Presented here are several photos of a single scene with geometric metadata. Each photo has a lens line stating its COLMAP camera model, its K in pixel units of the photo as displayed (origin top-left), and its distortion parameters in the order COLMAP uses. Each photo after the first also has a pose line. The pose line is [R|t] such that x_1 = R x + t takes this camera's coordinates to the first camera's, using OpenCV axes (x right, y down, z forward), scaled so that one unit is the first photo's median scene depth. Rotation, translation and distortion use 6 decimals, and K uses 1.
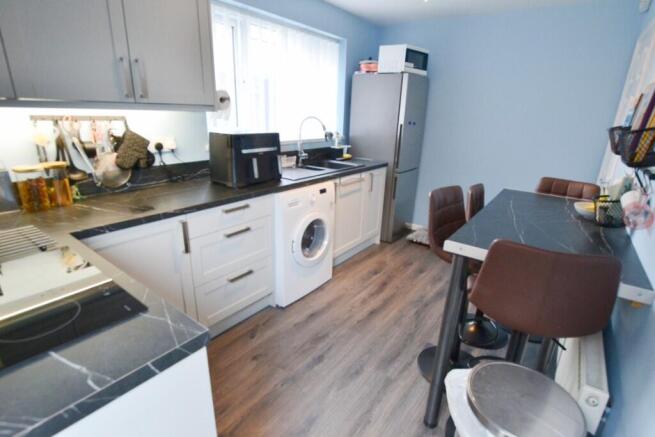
lens RADIAL K [[327.5, 0, 328.9], [0, 327.5, 218.9], [0, 0, 1]] dist [-0.026509, 0.002351]
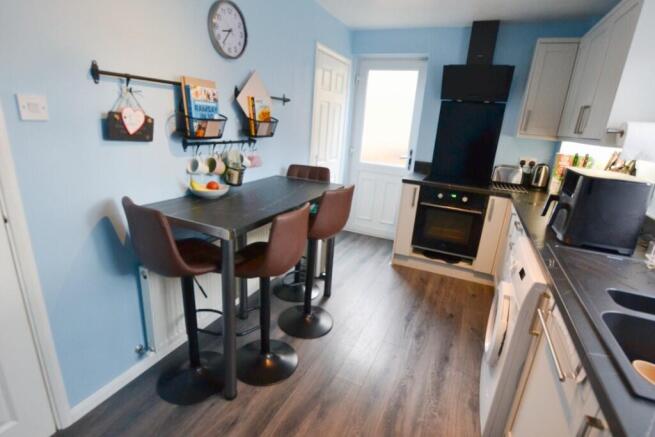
lens RADIAL K [[327.5, 0, 328.5], [0, 327.5, 220.5], [0, 0, 1]] dist [-0.026509, 0.002351]
pose [[-0.972336, -0.032567, -0.231307, 0.467362], [-0.160727, 0.811831, 0.561336, -0.444119], [0.169501, 0.582984, -0.794606, 1.396960]]
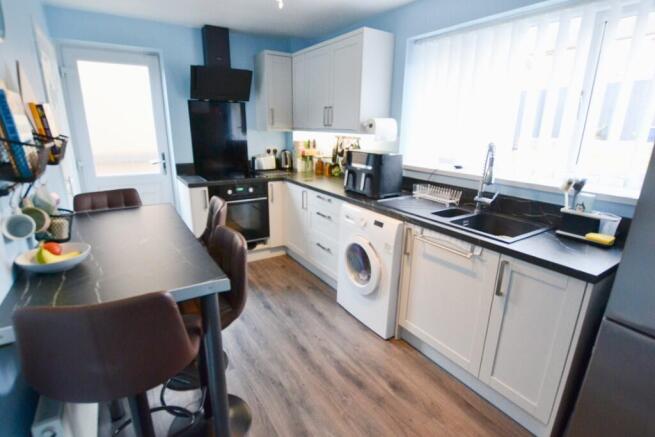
lens RADIAL K [[327.5, 0, 329.4], [0, 327.5, 220.6], [0, 0, 1]] dist [-0.026509, 0.002351]
pose [[-0.348799, 0.221754, -0.910585, 0.850926], [-0.318396, 0.885777, 0.337674, -0.358212], [0.881455, 0.407707, -0.238353, 1.133100]]
